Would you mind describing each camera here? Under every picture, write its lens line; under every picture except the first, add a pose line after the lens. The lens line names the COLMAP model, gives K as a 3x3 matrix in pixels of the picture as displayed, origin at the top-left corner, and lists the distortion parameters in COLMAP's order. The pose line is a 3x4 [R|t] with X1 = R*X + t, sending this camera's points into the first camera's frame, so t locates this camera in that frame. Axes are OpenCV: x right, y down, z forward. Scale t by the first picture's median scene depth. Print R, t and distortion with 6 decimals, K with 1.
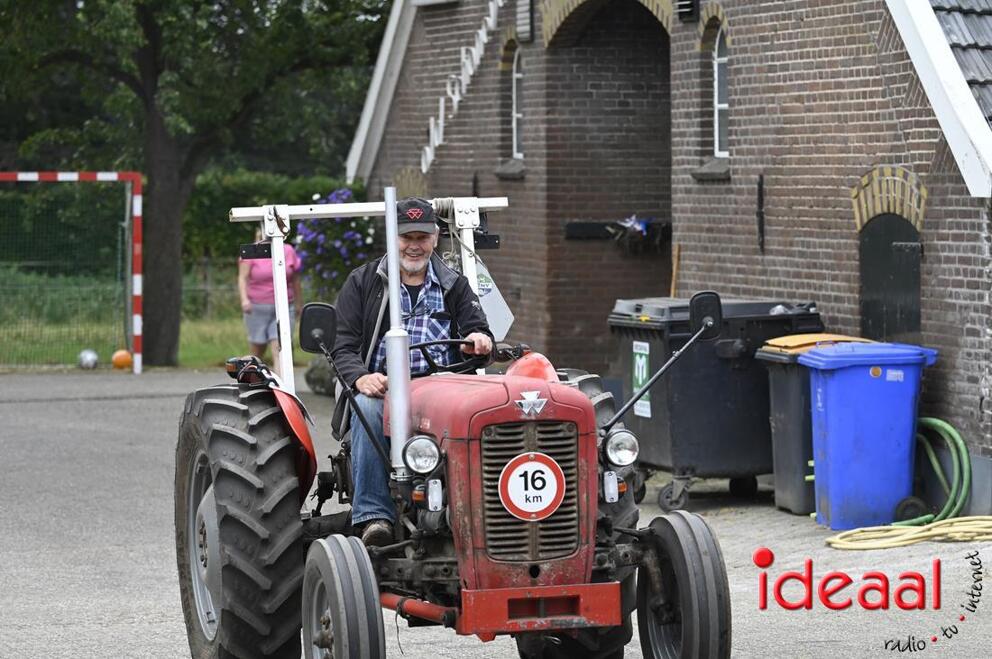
lens RADIAL K [[4002.2, 0, 494.8], [0, 4002.2, 332.0], [0, 0, 1]] dist [-0.051797, 0.000000]
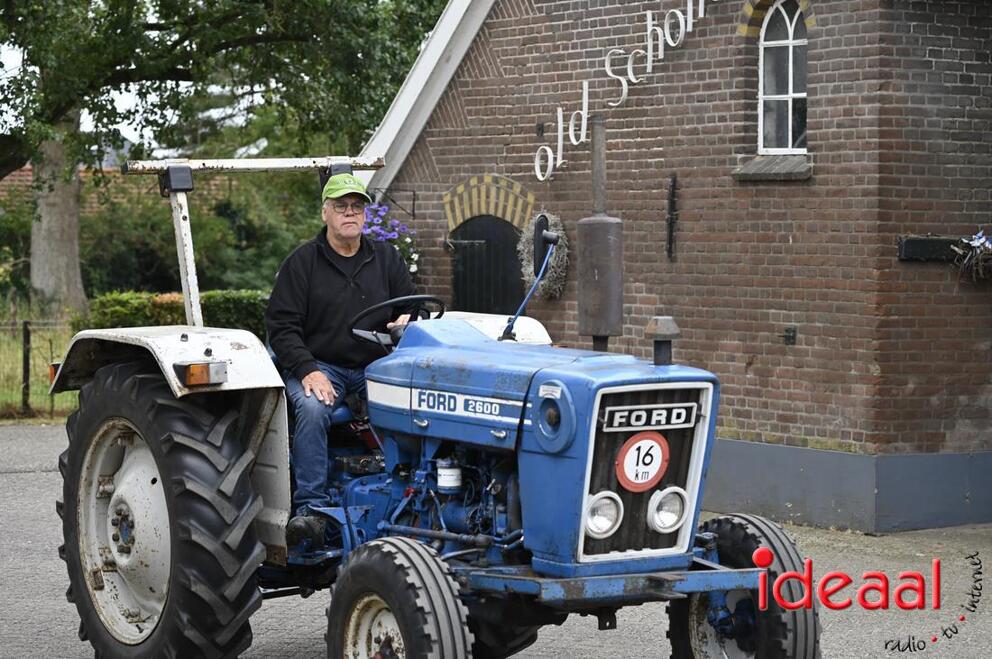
lens RADIAL K [[2820.4, 0, 497.8], [0, 2820.4, 324.8], [0, 0, 1]] dist [-0.034276, 0.000000]
pose [[0.964508, 0.004539, 0.264014, -0.222912], [-0.001055, 0.999911, -0.013336, -0.005758], [-0.264051, 0.012584, 0.964427, 0.623498]]
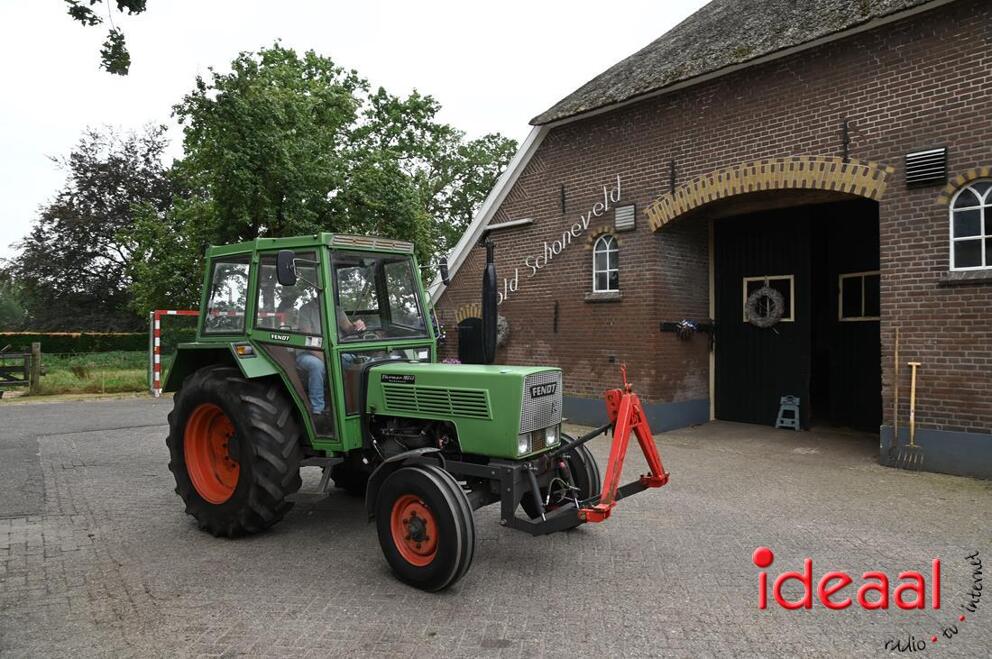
lens RADIAL K [[679.4, 0, 493.2], [0, 679.4, 318.3], [0, 0, 1]] dist [-0.057320, 0.007182]
pose [[0.909275, 0.011449, 0.416039, -0.227536], [0.015765, 0.997957, -0.061917, -0.012307], [-0.415898, 0.062859, 0.907236, 0.874165]]
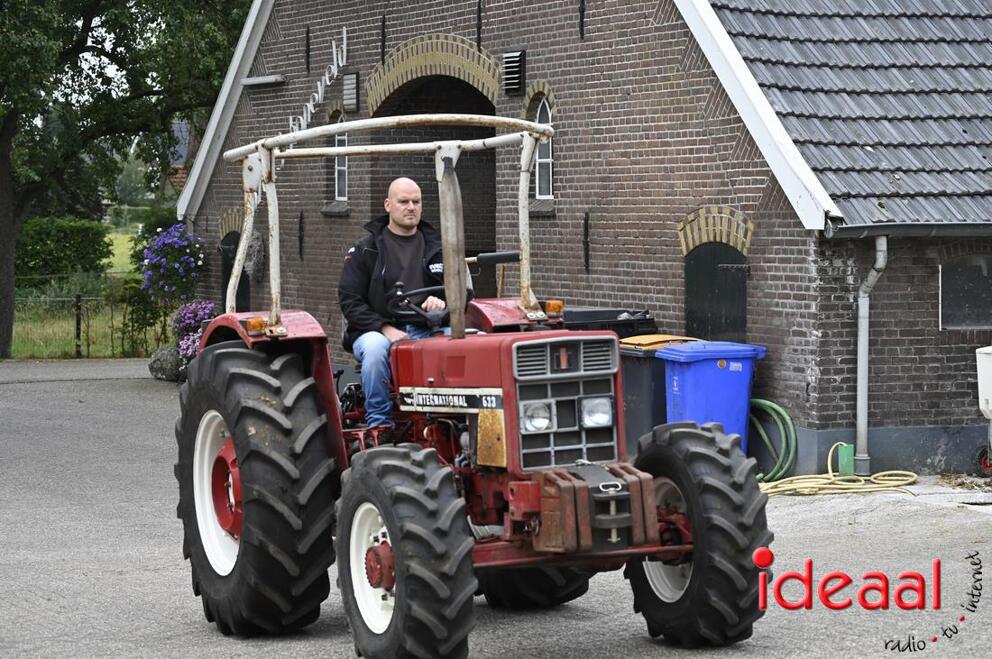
lens RADIAL K [[2820.4, 0, 496.8], [0, 2820.4, 328.3], [0, 0, 1]] dist [-0.034276, 0.000000]
pose [[0.989251, 0.000872, 0.146223, -0.096596], [-0.000698, 0.999999, -0.001246, -0.000332], [-0.146224, 0.001130, 0.989251, 0.092041]]
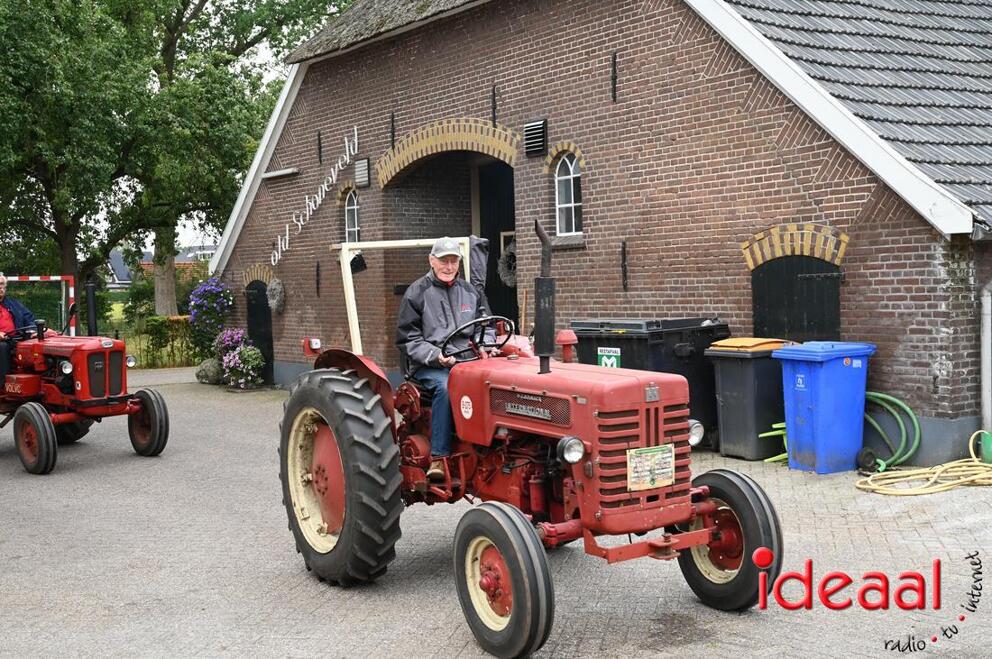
lens RADIAL K [[1217.5, 0, 497.1], [0, 1217.5, 323.3], [0, 0, 1]] dist [0.040135, 0.000000]
pose [[0.942924, -0.030392, 0.331618, -0.144781], [0.035868, 0.999302, -0.010406, -0.003175], [-0.331070, 0.021706, 0.943356, 0.550154]]
